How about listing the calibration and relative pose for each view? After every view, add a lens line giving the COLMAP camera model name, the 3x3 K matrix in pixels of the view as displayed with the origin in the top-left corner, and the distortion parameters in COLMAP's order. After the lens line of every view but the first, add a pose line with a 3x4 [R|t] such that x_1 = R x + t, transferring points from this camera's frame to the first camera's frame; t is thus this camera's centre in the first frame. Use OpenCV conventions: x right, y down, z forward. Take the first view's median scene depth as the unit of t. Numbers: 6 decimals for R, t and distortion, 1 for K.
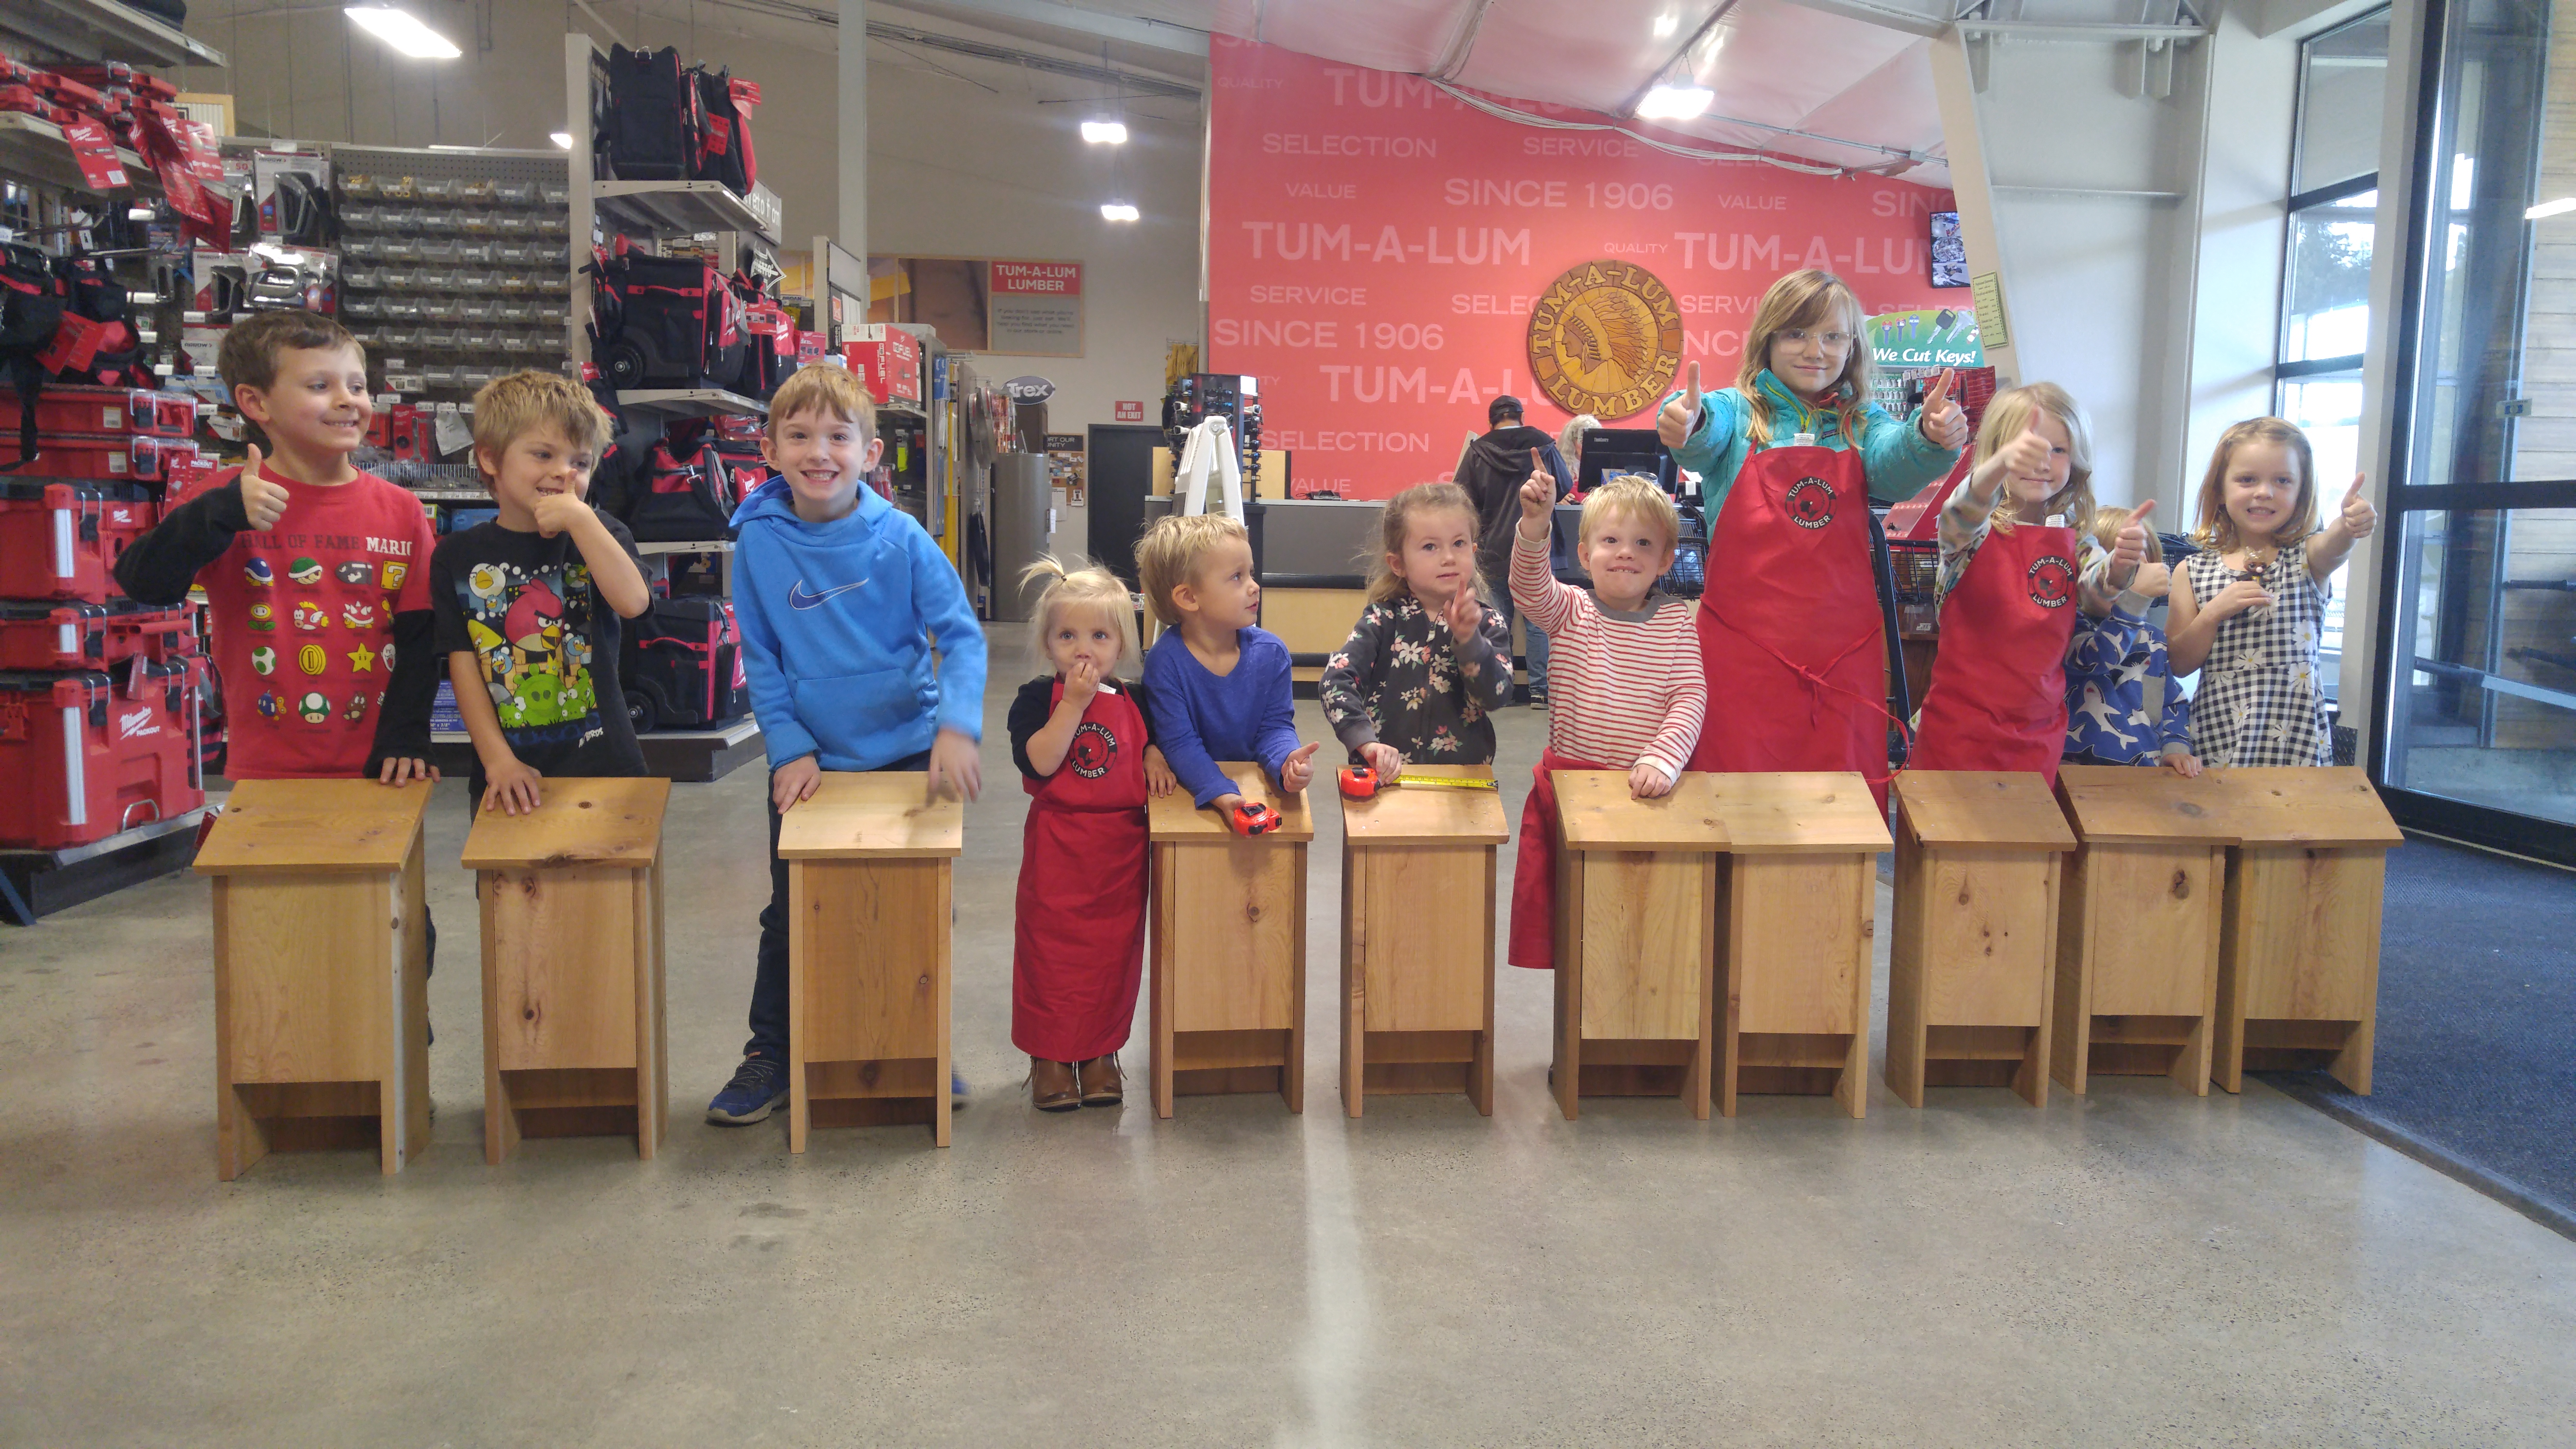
lens RADIAL K [[2055.6, 0, 1288.0], [0, 2055.6, 724.5], [0, 0, 1]] dist [0.036153, -0.005324]
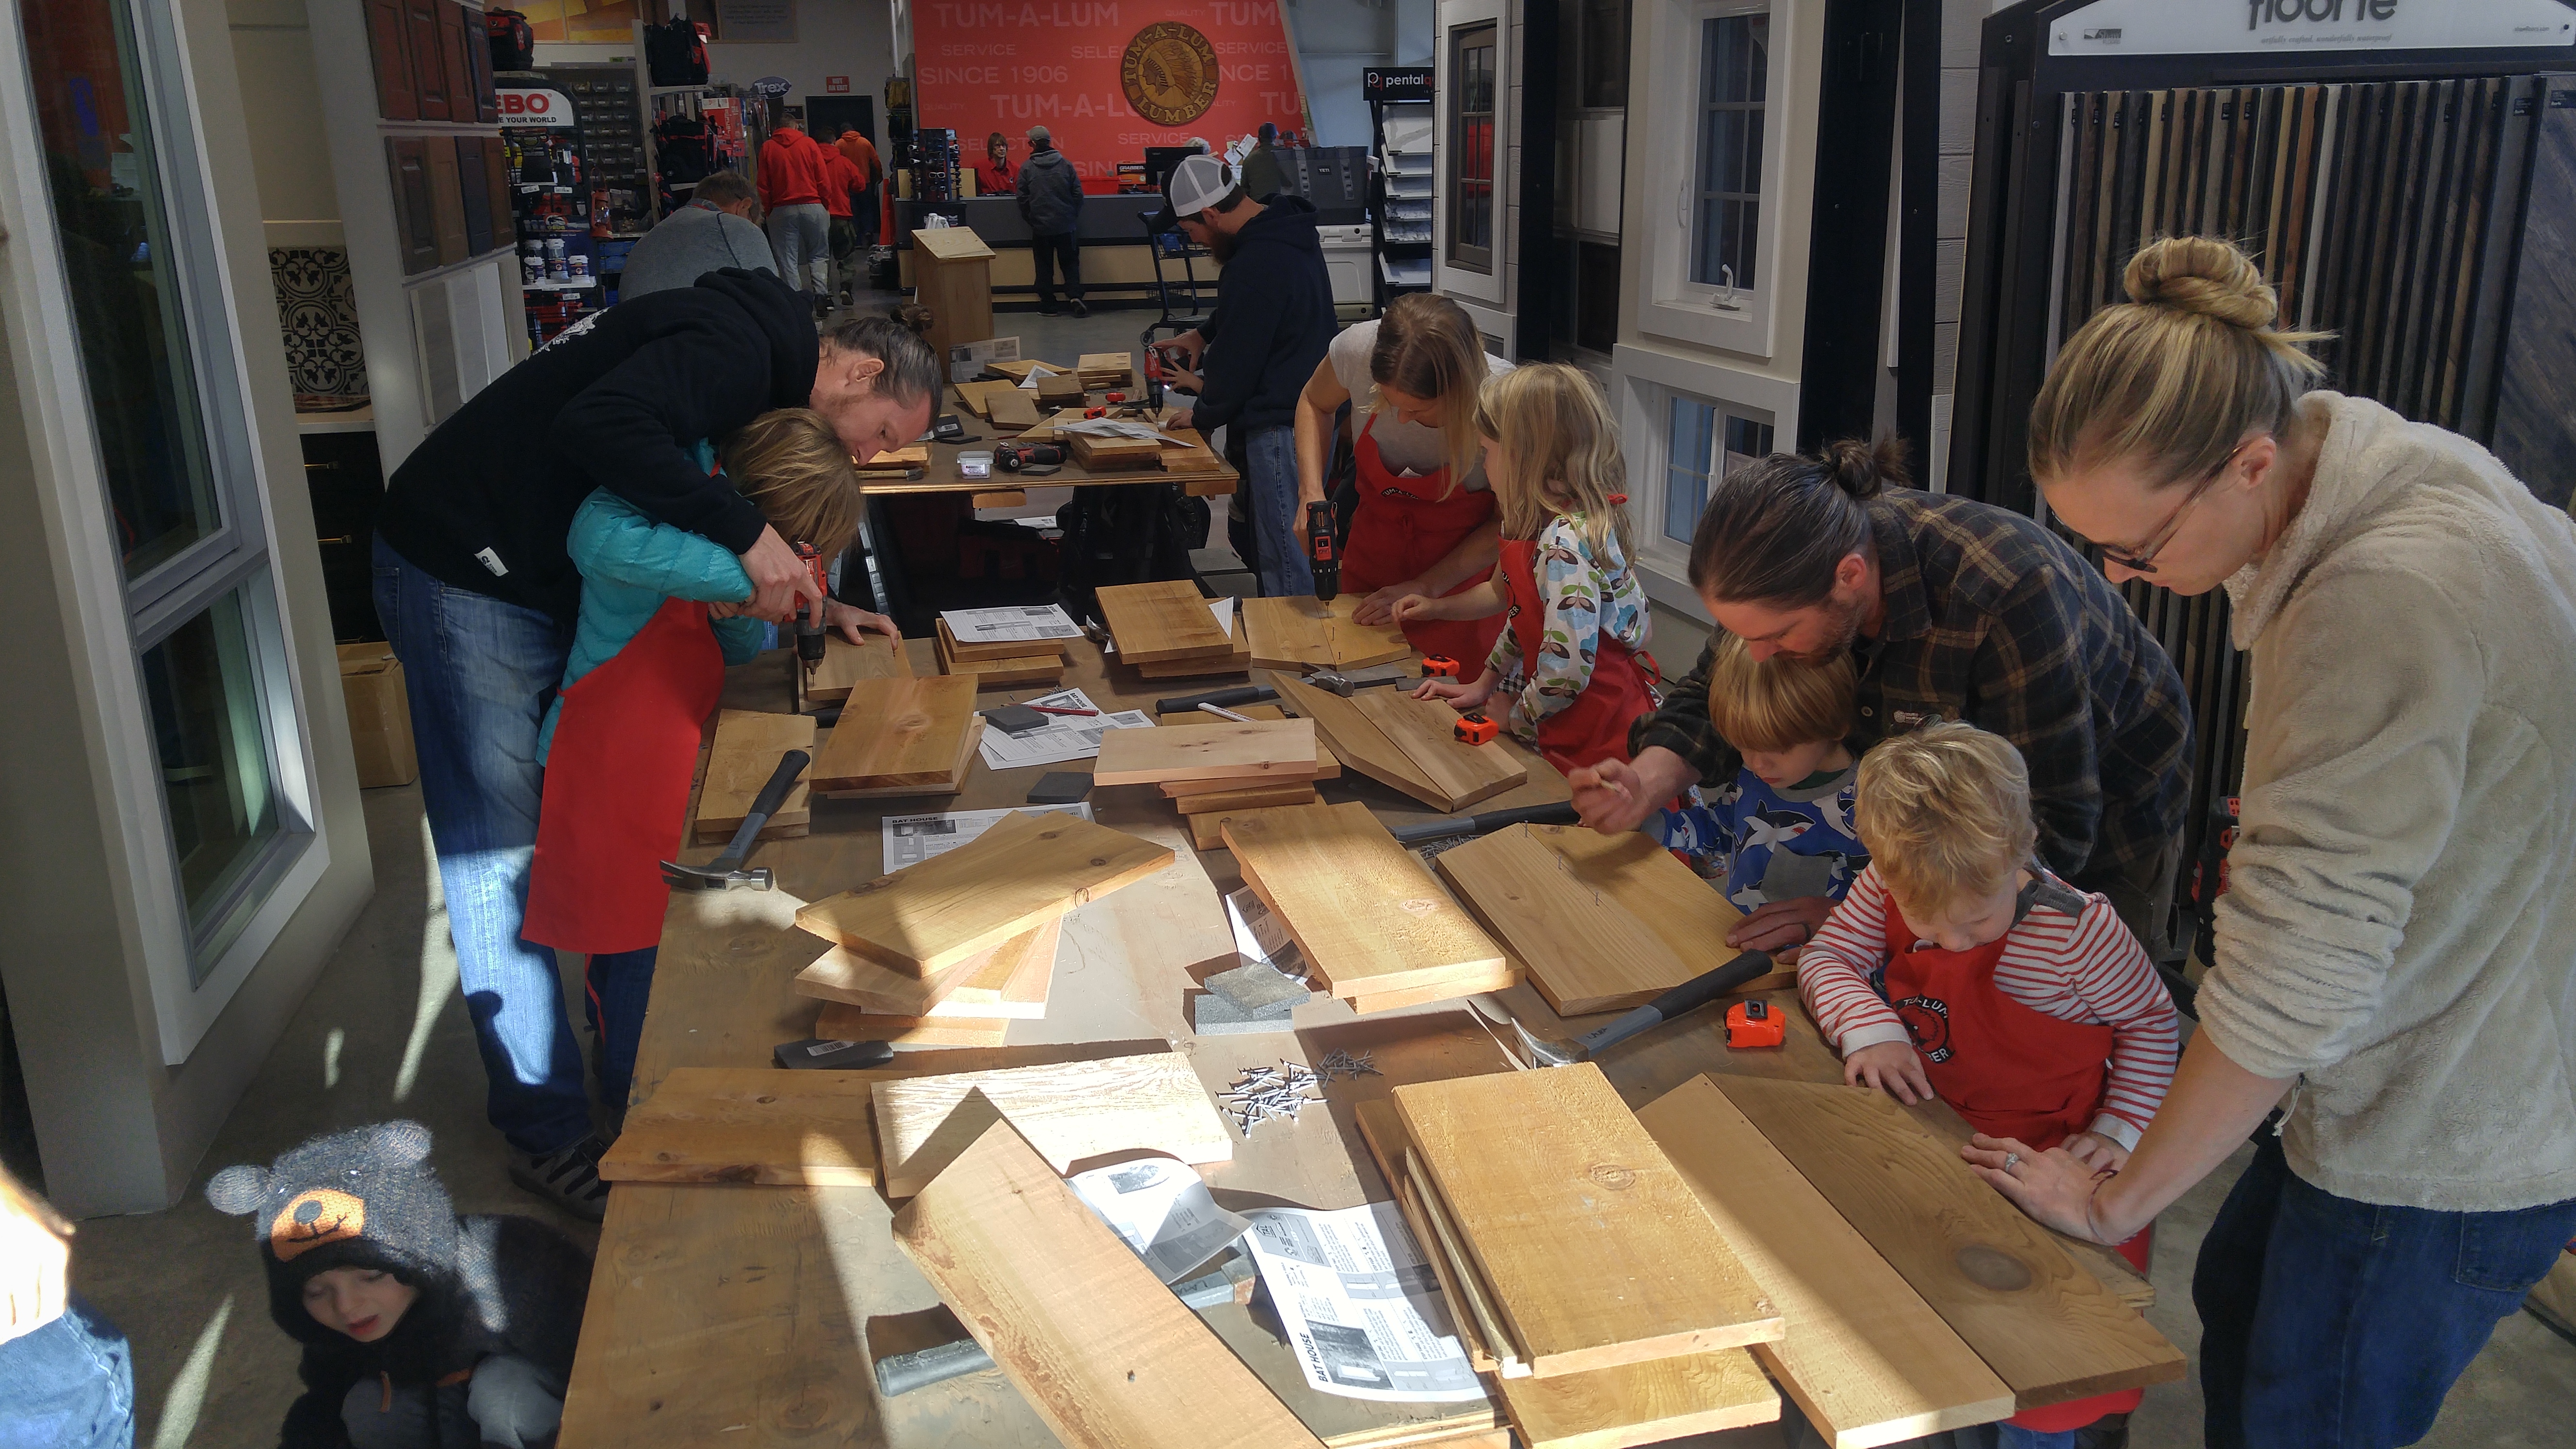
lens RADIAL K [[2055.6, 0, 1288.0], [0, 2055.6, 724.5], [0, 0, 1]] dist [0.036153, -0.005324]
pose [[0.988250, -0.072797, 0.134401, -0.006184], [0.046378, 0.980660, 0.190145, 0.007138], [-0.145643, -0.181677, 0.972513, -0.651179]]
